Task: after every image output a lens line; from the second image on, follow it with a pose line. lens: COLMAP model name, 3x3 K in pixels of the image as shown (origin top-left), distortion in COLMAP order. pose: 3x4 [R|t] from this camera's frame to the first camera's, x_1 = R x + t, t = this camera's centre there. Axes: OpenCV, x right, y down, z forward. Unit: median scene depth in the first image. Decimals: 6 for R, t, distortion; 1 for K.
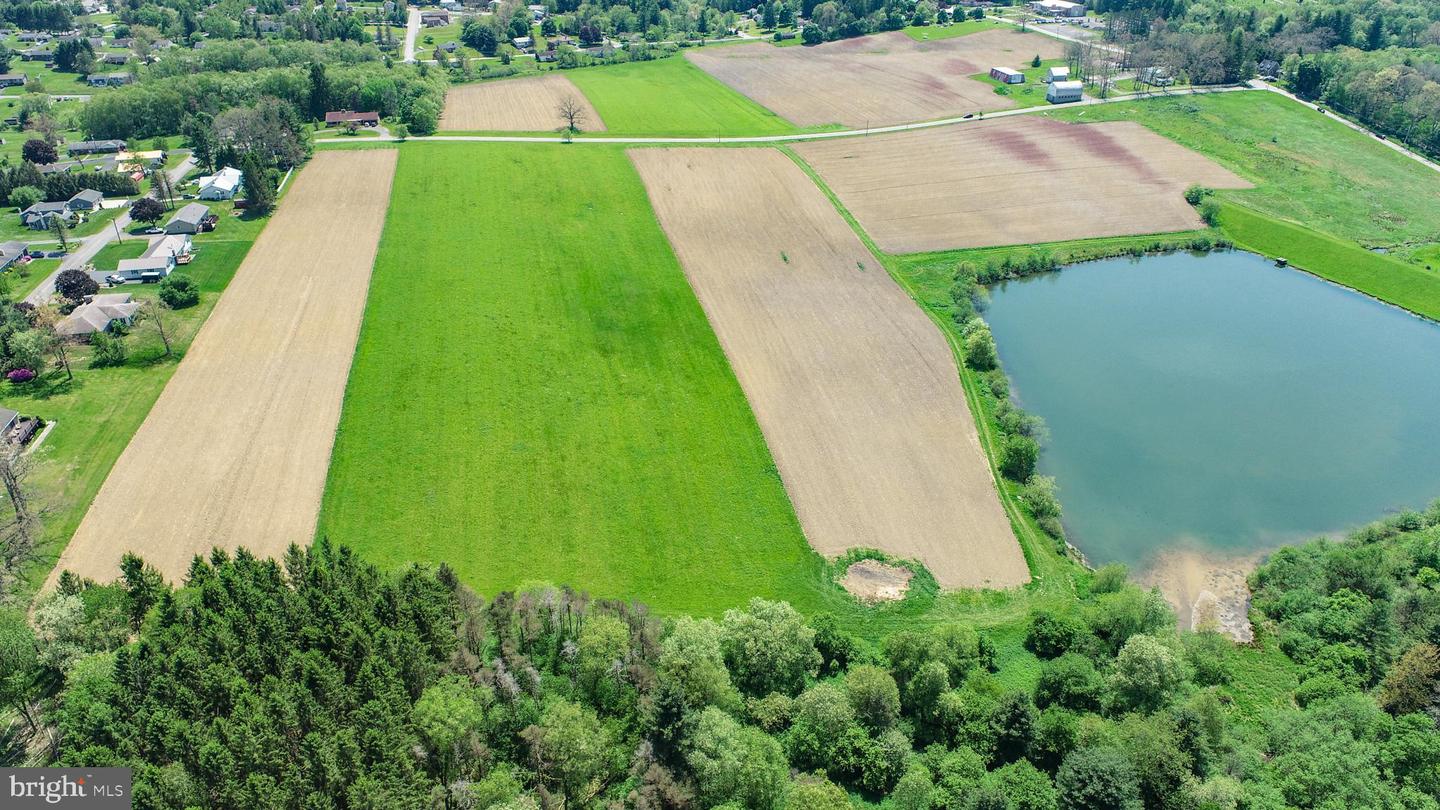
lens RADIAL K [[976.0, 0, 719.6], [0, 976.0, 399.3], [0, 0, 1]] dist [-0.013762, 0.006195]
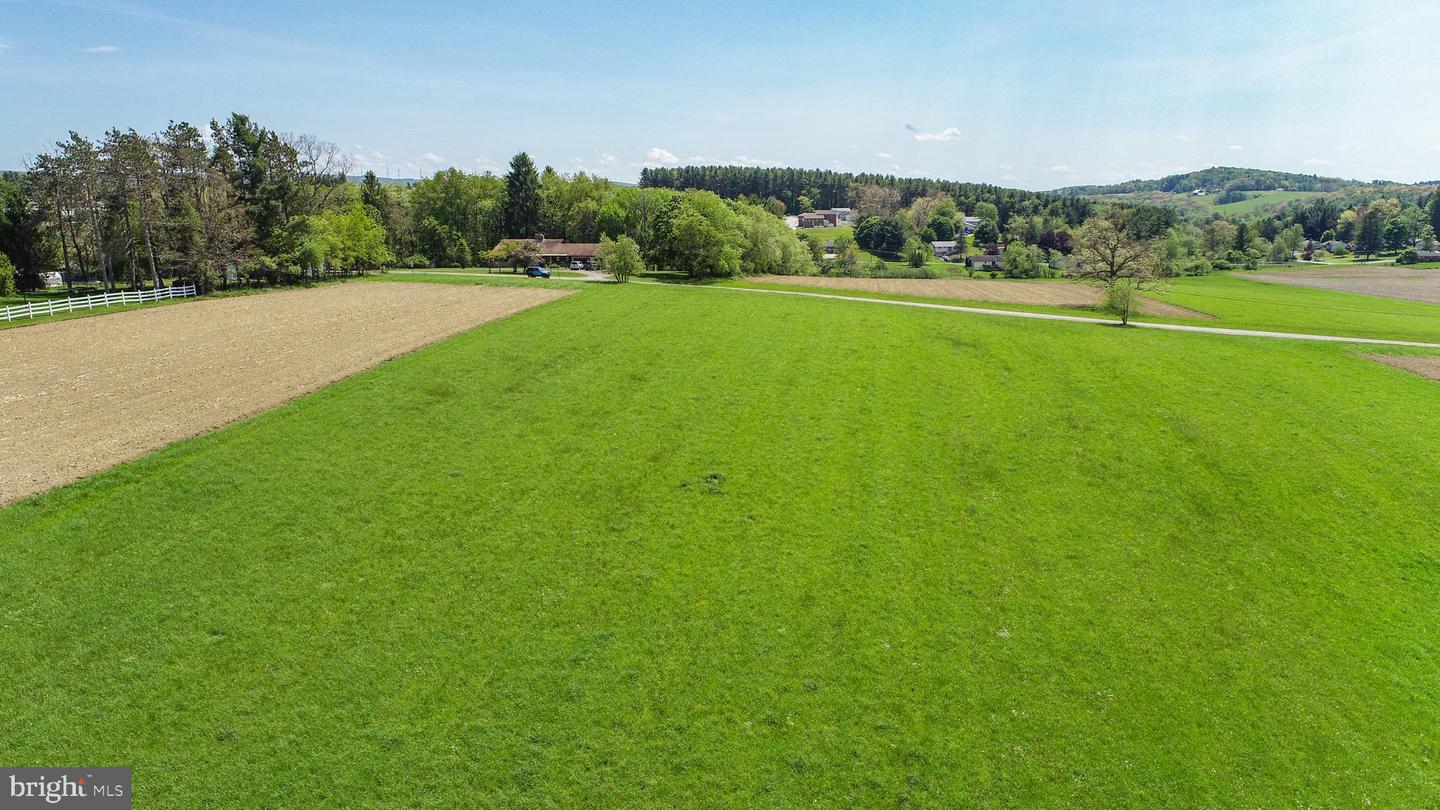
lens RADIAL K [[974.5, 0, 719.4], [0, 974.5, 403.6], [0, 0, 1]] dist [-0.013226, 0.006216]
pose [[0.924860, 0.079074, -0.371997, -0.186812], [-0.183753, 0.949306, -0.255056, -0.165808], [0.332970, 0.304247, 0.892505, 0.828510]]
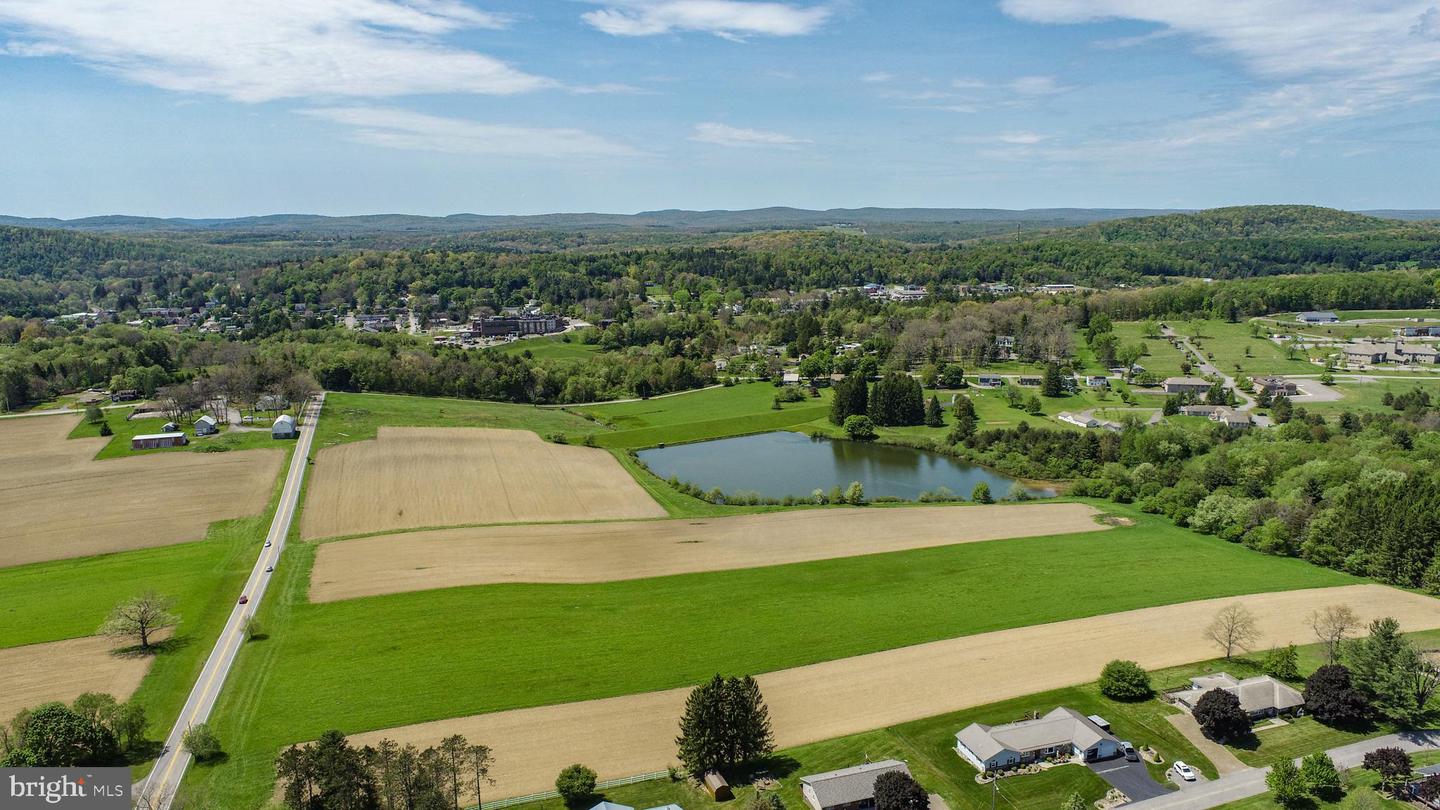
lens RADIAL K [[971.6, 0, 719.1], [0, 971.6, 405.7], [0, 0, 1]] dist [-0.013112, 0.006925]
pose [[-0.101971, -0.181742, 0.978045, -0.877076], [0.485628, 0.848964, 0.208387, -0.440379], [-0.868198, 0.496215, 0.001689, 0.819106]]
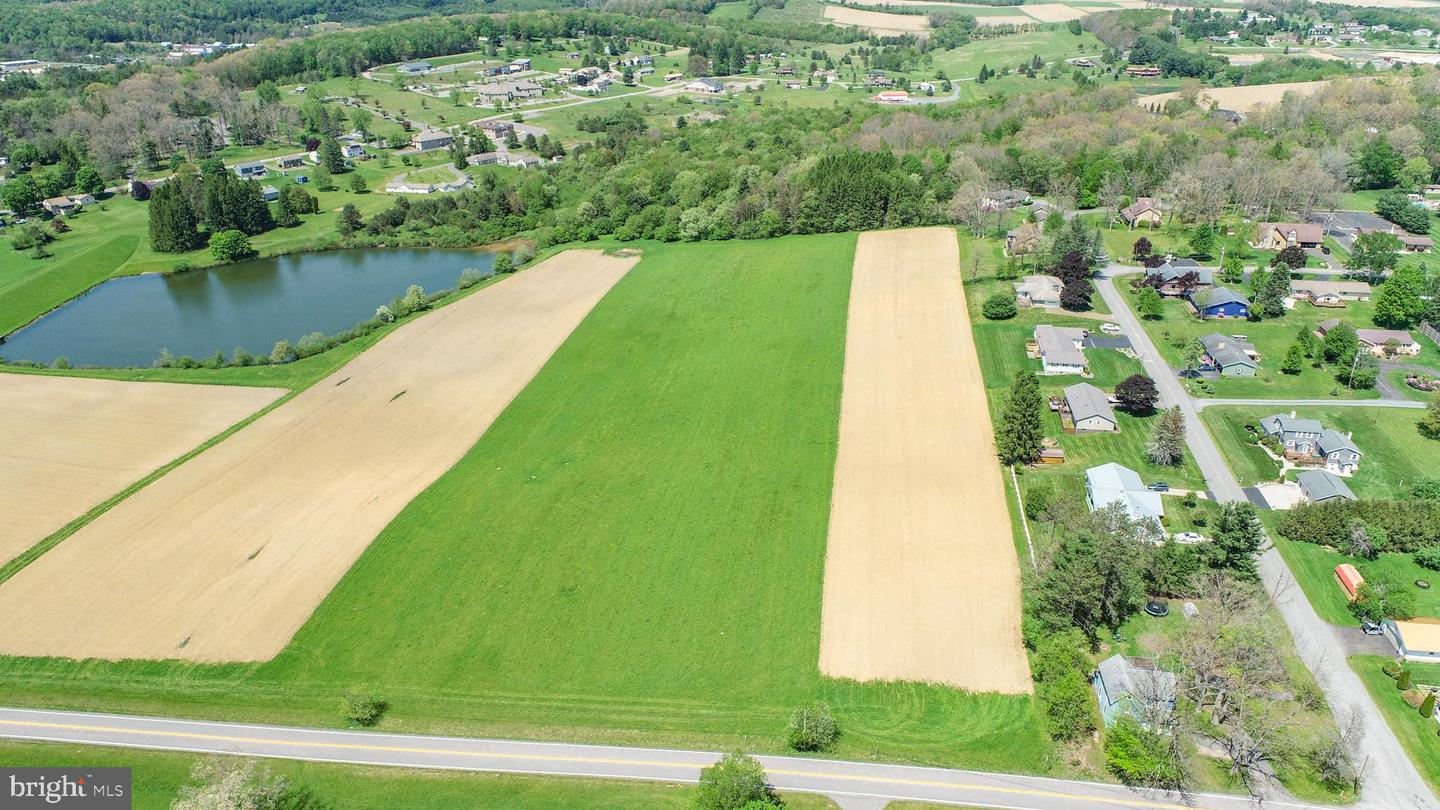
lens RADIAL K [[974.5, 0, 719.4], [0, 974.5, 403.6], [0, 0, 1]] dist [-0.013226, 0.006216]
pose [[-0.932850, -0.137764, 0.332883, -0.449543], [0.183558, 0.613315, 0.768213, -0.692889], [-0.309995, 0.777731, -0.546843, 1.274229]]
